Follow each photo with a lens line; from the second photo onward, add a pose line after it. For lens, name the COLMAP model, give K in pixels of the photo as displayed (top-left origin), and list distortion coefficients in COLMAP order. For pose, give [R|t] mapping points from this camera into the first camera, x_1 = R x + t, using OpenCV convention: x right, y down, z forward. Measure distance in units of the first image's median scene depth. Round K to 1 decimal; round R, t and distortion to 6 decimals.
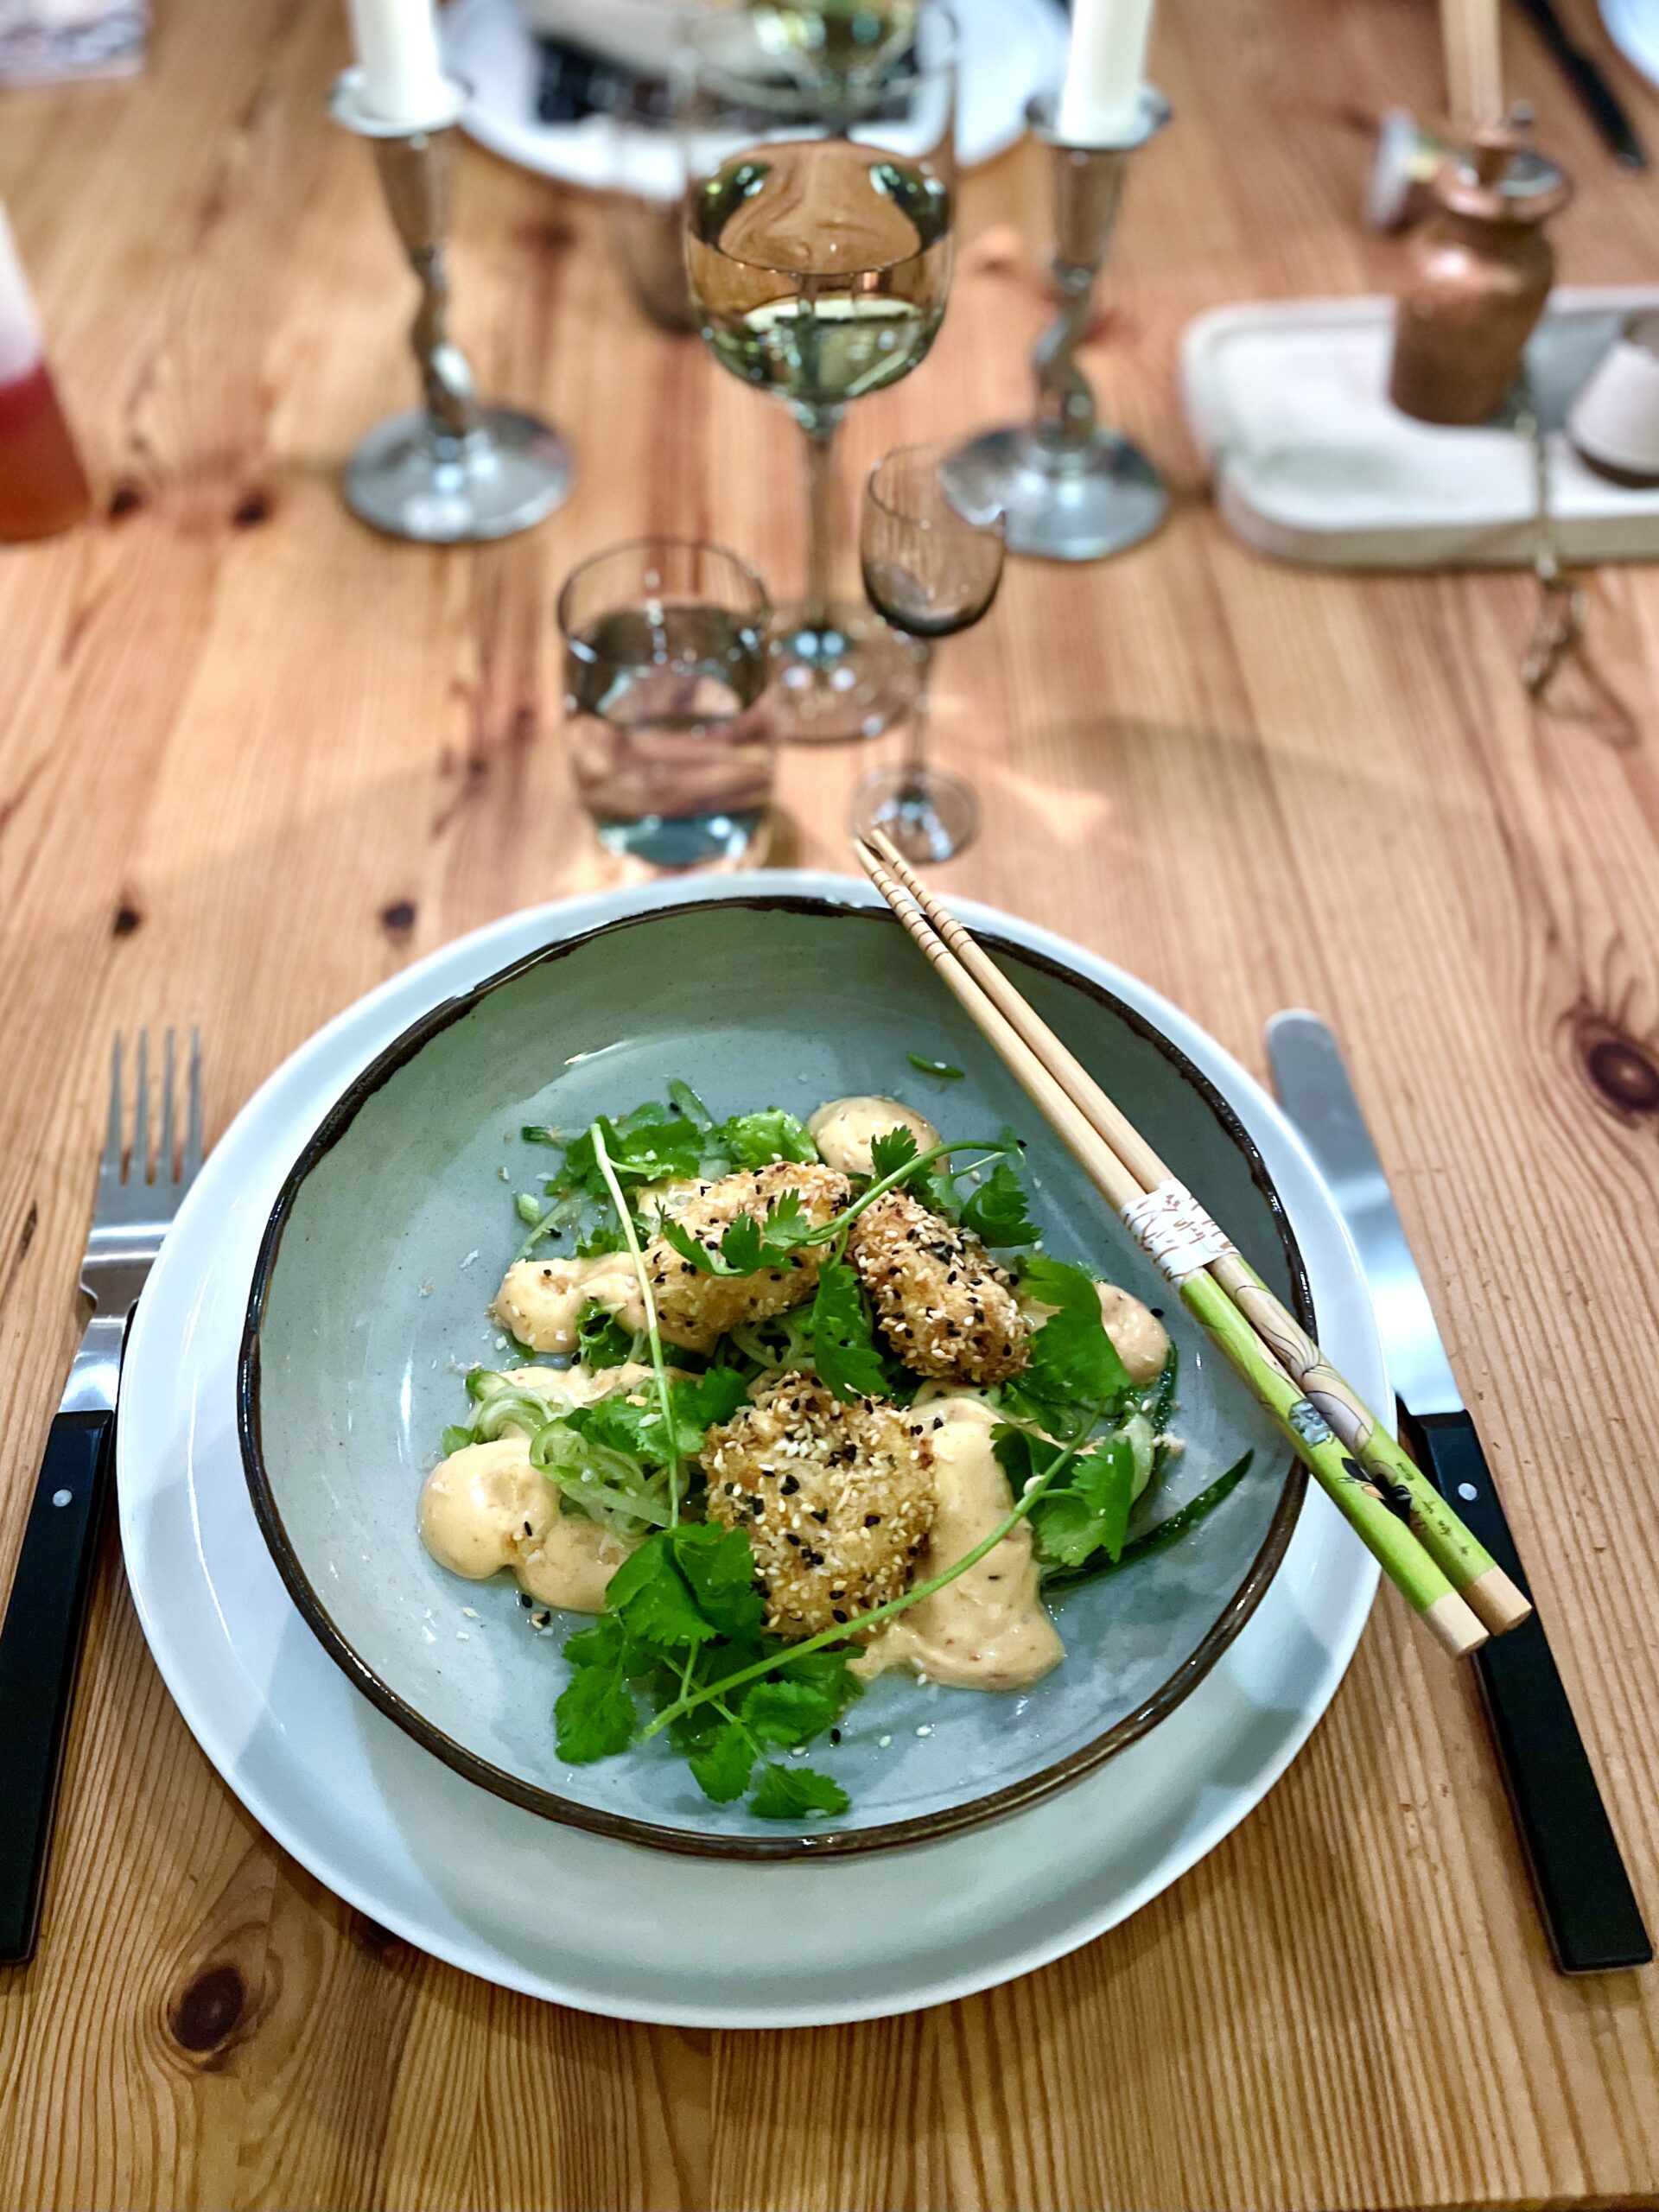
lens RADIAL K [[1718.3, 0, 835.4], [0, 1718.3, 1108.4], [0, 0, 1]] dist [0.038102, -0.034707]
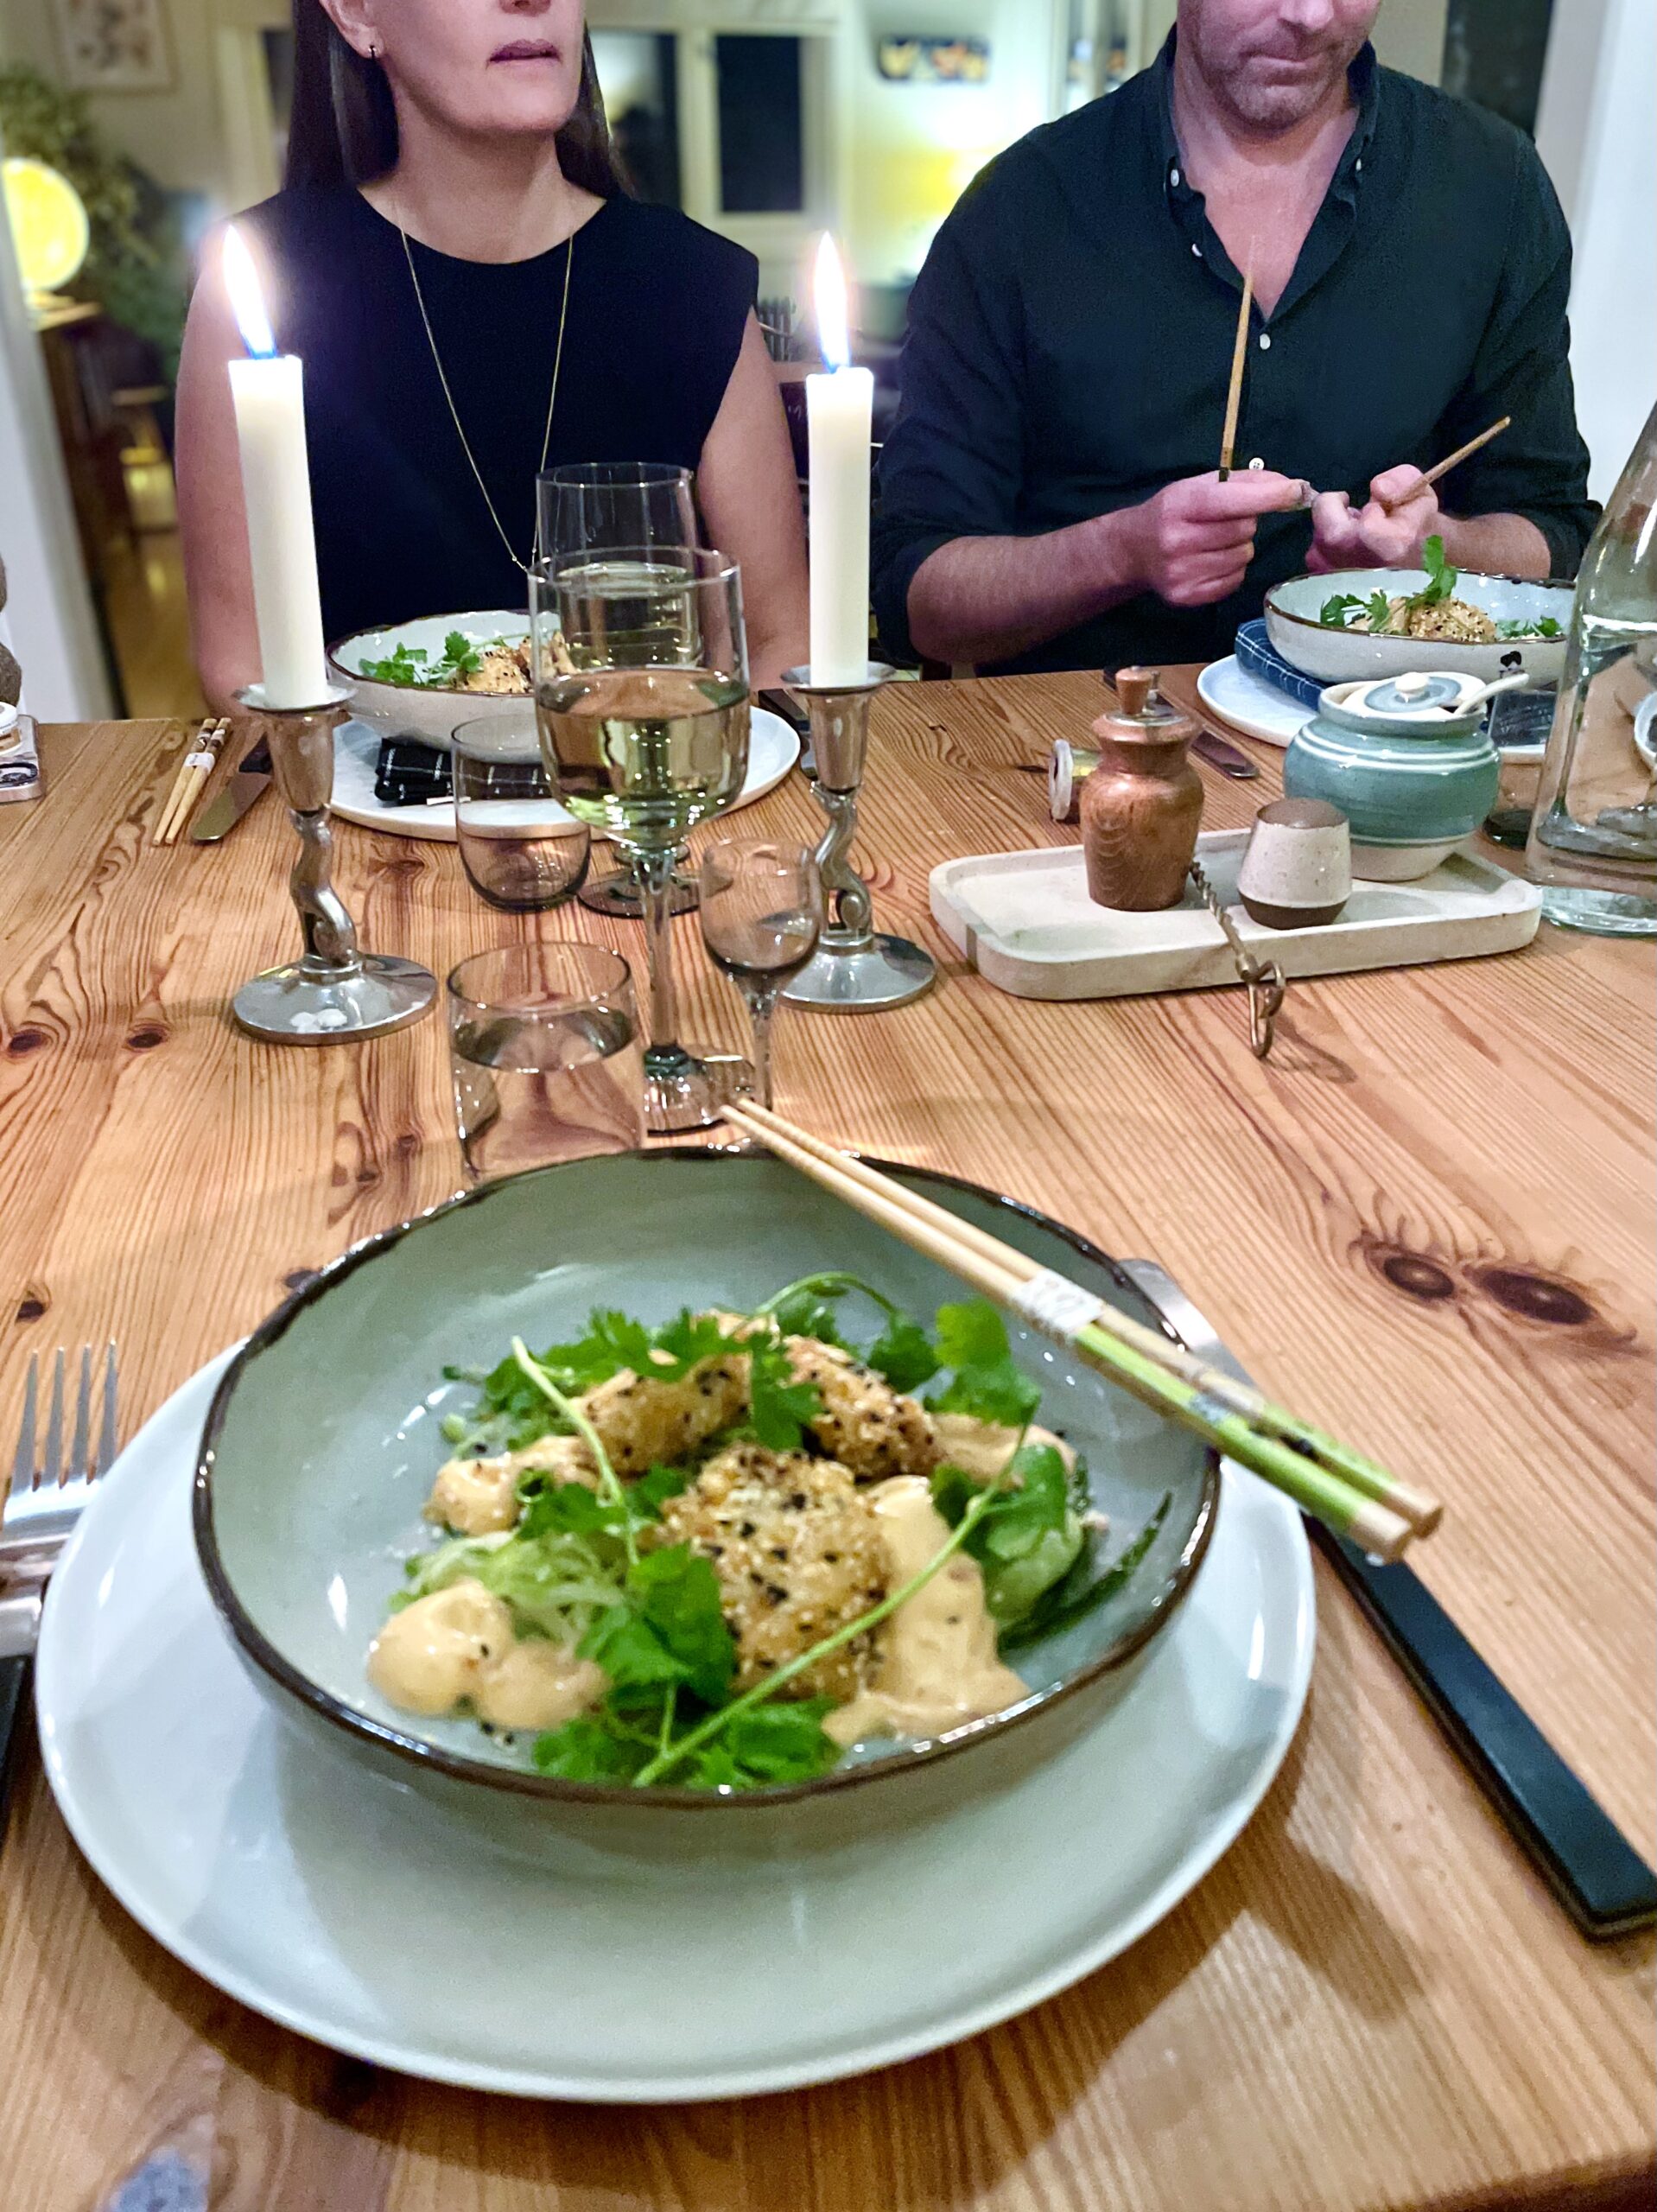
lens RADIAL K [[1718.1, 0, 827.5], [0, 1718.1, 1107.3], [0, 0, 1]] dist [0.038102, -0.034707]
pose [[0.987241, -0.086440, 0.133725, -0.087888], [0.136780, 0.890333, -0.434279, 0.415056], [-0.081521, 0.447029, 0.890797, -0.038104]]
